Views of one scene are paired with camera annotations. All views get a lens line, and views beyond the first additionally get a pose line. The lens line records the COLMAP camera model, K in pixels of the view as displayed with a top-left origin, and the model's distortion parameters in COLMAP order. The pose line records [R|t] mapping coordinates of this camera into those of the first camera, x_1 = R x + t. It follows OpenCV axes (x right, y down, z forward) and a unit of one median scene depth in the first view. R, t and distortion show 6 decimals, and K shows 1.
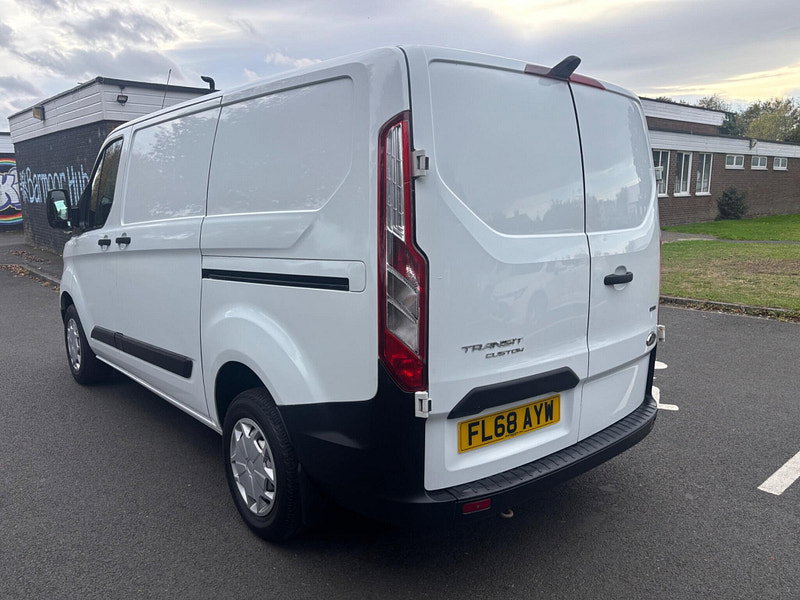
lens RADIAL K [[628.0, 0, 417.6], [0, 628.0, 301.8], [0, 0, 1]] dist [0.009858, 0.002279]
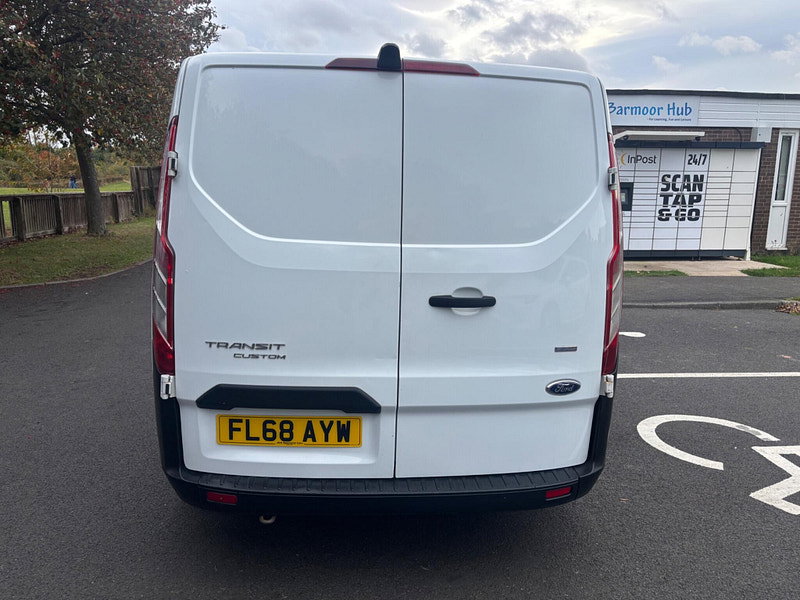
lens RADIAL K [[653.1, 0, 402.7], [0, 653.1, 316.4], [0, 0, 1]] dist [0.029315, -0.004205]
pose [[0.797342, 0.130492, -0.589252, 0.831689], [-0.120290, 0.991117, 0.056718, -0.060935], [0.591419, 0.025657, 0.805956, 0.268825]]
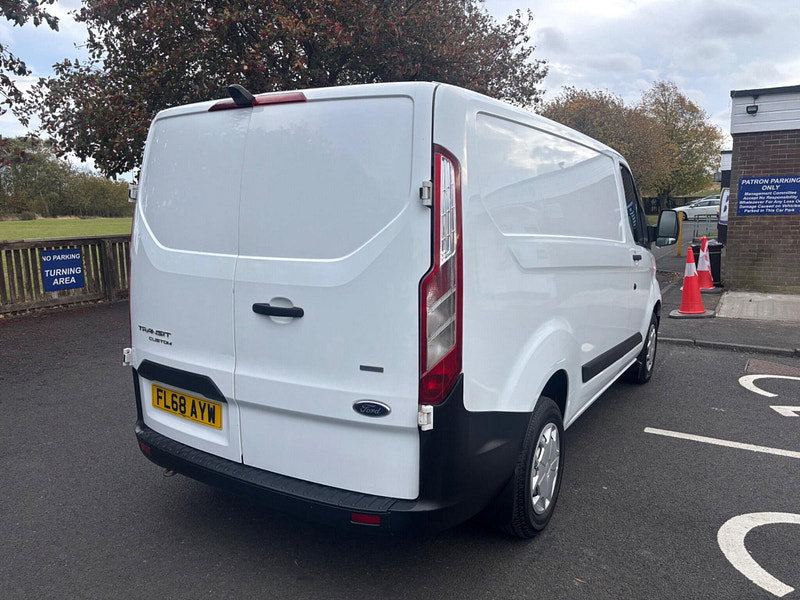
lens RADIAL K [[628.0, 0, 417.6], [0, 628.0, 301.8], [0, 0, 1]] dist [0.009858, 0.002279]
pose [[0.285412, 0.143771, -0.947560, 1.324105], [-0.159079, 0.982076, 0.101093, -0.185013], [0.945110, 0.121884, 0.303168, 0.989188]]
